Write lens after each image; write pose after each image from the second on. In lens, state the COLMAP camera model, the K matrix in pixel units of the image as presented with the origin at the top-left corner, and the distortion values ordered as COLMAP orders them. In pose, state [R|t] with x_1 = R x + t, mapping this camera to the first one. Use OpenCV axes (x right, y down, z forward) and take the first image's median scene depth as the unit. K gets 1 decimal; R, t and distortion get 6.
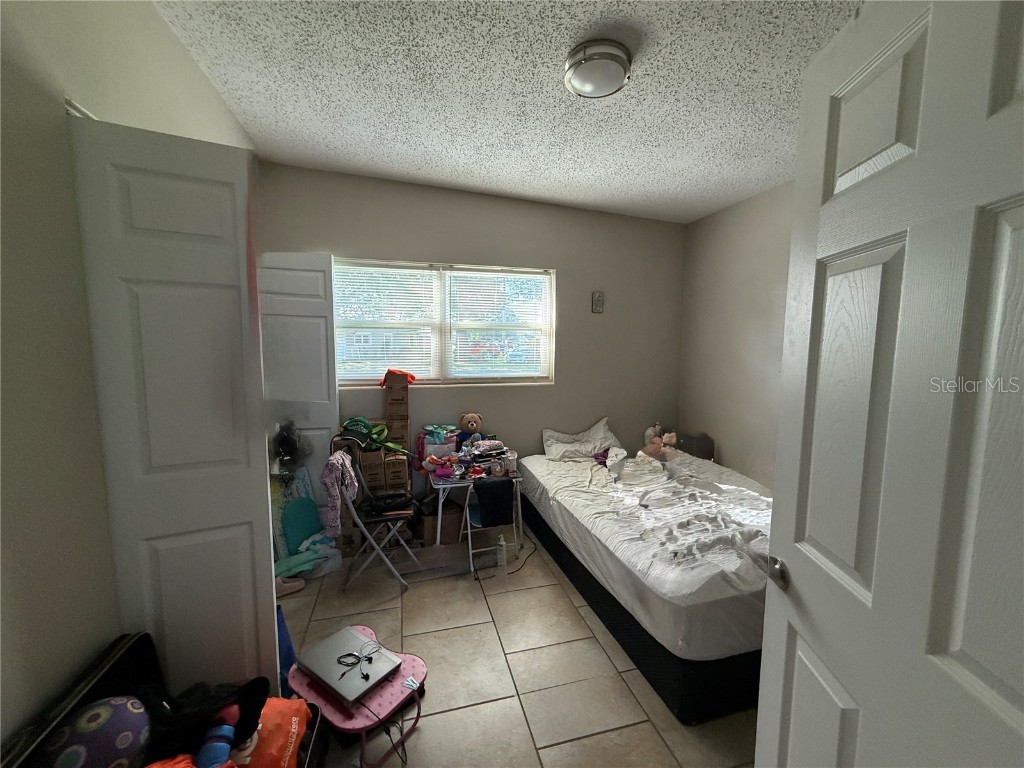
lens RADIAL K [[408.7, 0, 510.1], [0, 408.7, 384.1], [0, 0, 1]] dist [0.000343, 0.000239]
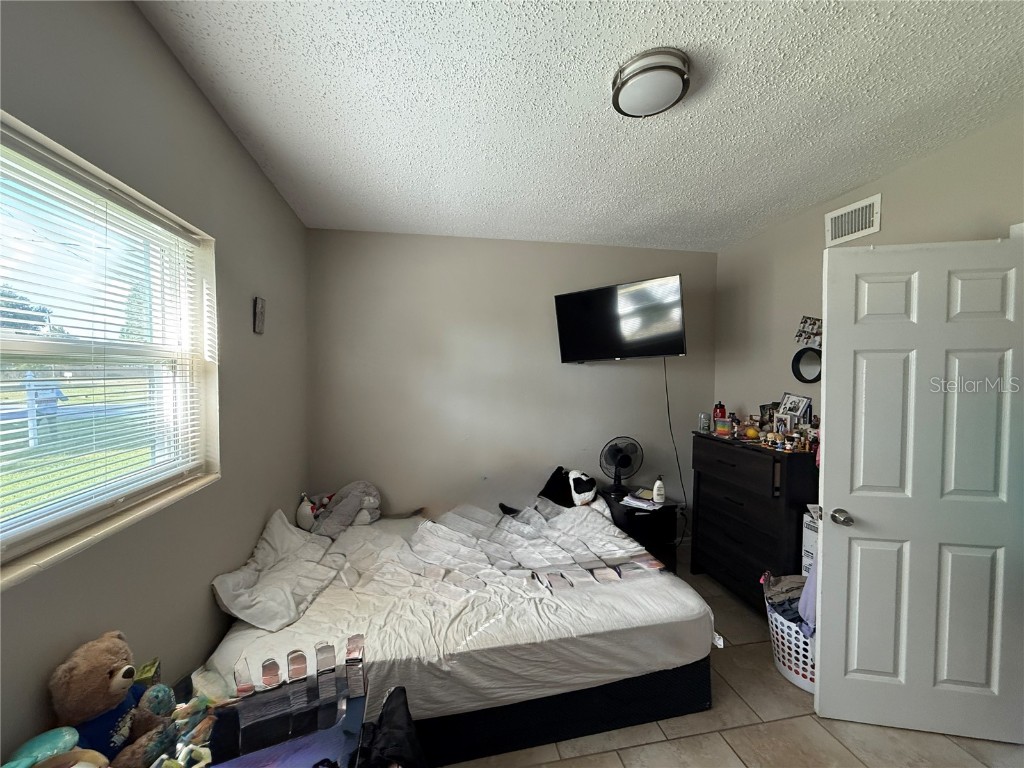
lens RADIAL K [[408.7, 0, 510.1], [0, 408.7, 384.1], [0, 0, 1]] dist [0.000343, 0.000239]
pose [[0.071109, -0.043056, 0.996539, -0.461279], [0.098296, 0.994507, 0.035954, -0.124367], [-0.992613, 0.095399, 0.074951, 0.846081]]
